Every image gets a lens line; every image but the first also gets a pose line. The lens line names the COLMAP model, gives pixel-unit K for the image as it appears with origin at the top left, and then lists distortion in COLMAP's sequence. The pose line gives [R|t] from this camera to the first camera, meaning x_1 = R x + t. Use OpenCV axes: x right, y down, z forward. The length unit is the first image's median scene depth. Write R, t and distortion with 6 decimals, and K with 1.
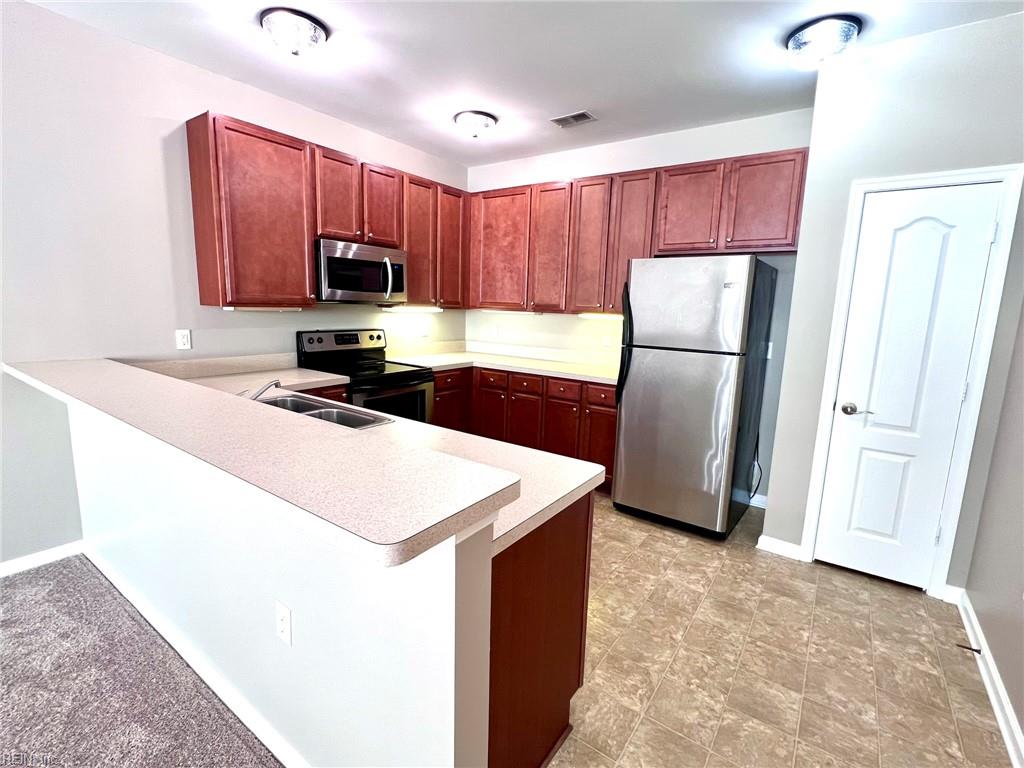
lens RADIAL K [[481.2, 0, 510.8], [0, 481.2, 381.5], [0, 0, 1]] dist [-0.004562, 0.001214]
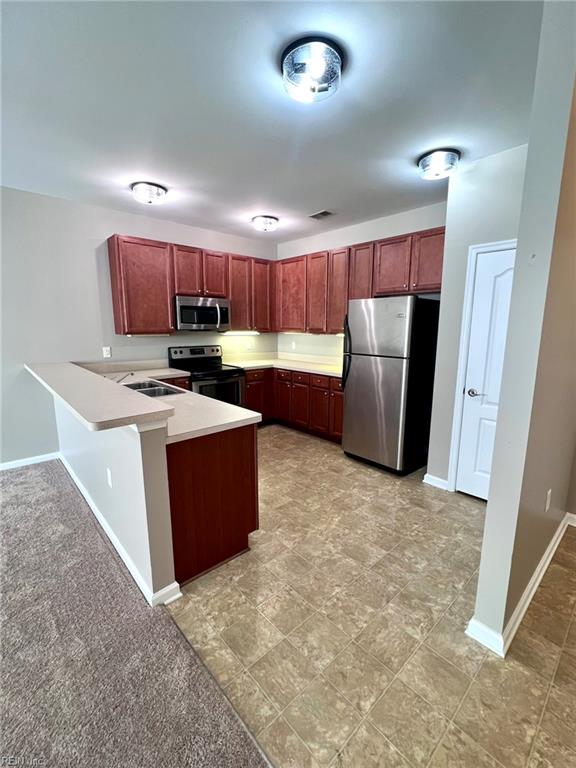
lens RADIAL K [[338.1, 0, 289.2], [0, 338.1, 383.4], [0, 0, 1]] dist [-0.003841, 0.001747]
pose [[0.977787, 0.009631, -0.209382, 0.310559], [-0.008426, 0.999942, 0.006648, 0.021744], [0.209434, -0.004736, 0.977811, -0.167226]]
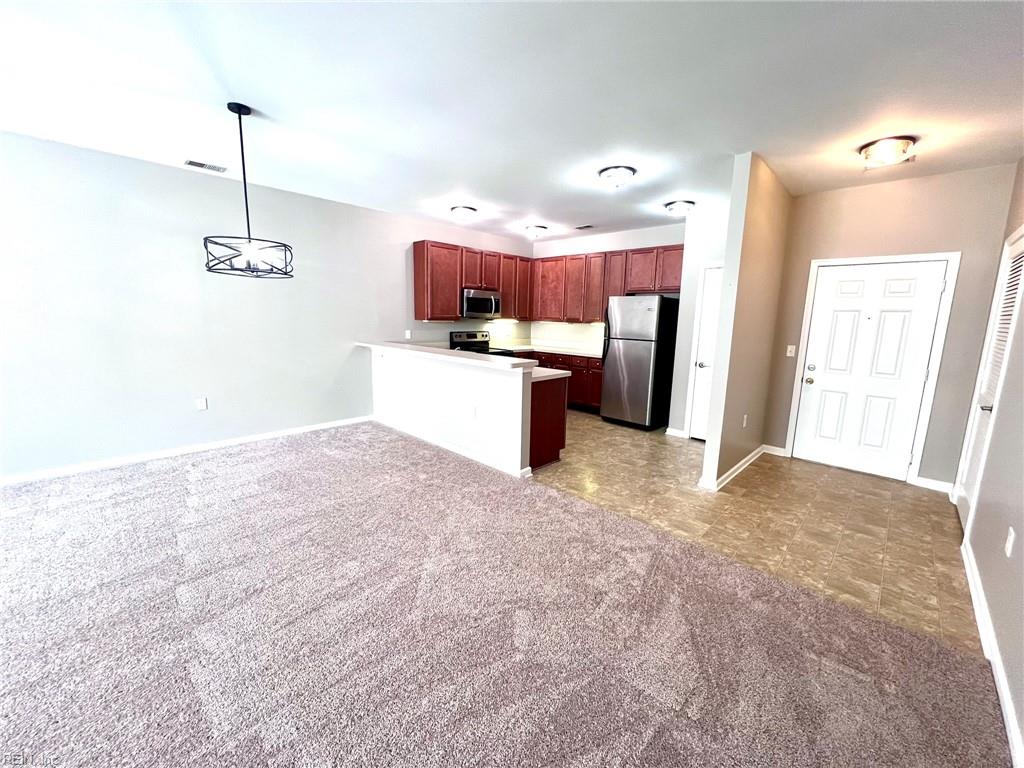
lens RADIAL K [[409.2, 0, 508.2], [0, 409.2, 380.9], [0, 0, 1]] dist [-0.003620, -0.000497]
pose [[0.987724, 0.017721, -0.155200, 0.105420], [-0.018666, 0.999815, -0.004633, 0.135775], [0.155089, 0.007473, 0.987872, -0.868204]]
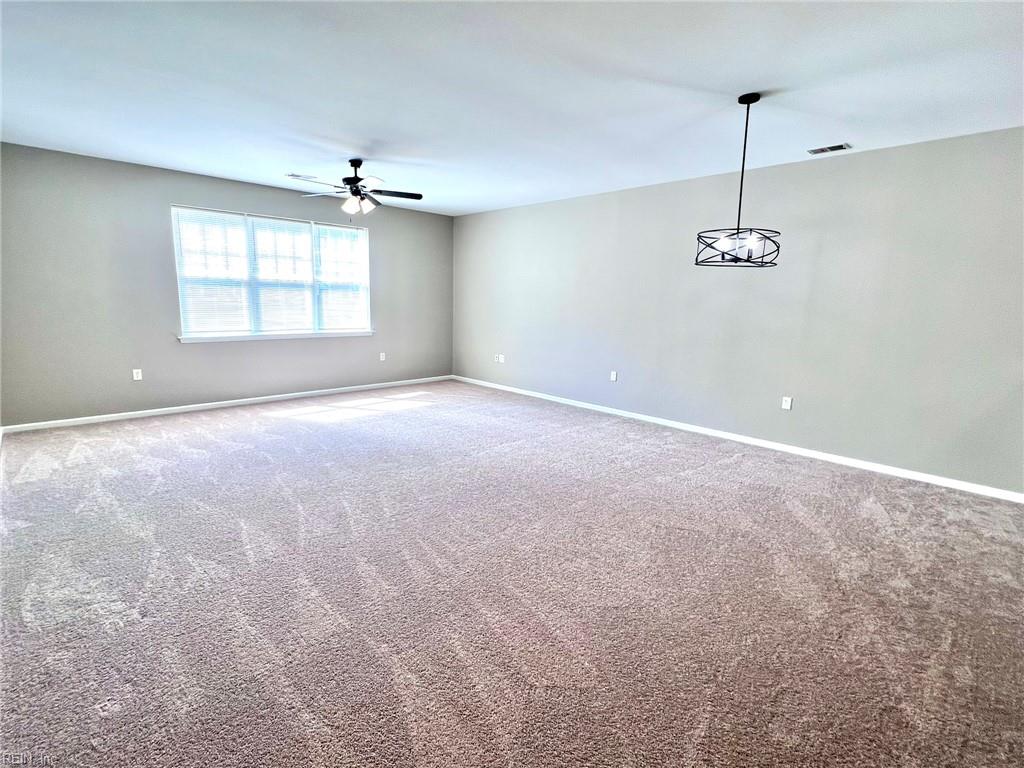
lens RADIAL K [[481.2, 0, 516.2], [0, 481.2, 386.2], [0, 0, 1]] dist [-0.004562, 0.001214]
pose [[-0.178314, 0.138327, -0.974202, 0.558348], [-0.189581, 0.966690, 0.171960, 0.067296], [0.965538, 0.215353, -0.146150, -0.292221]]
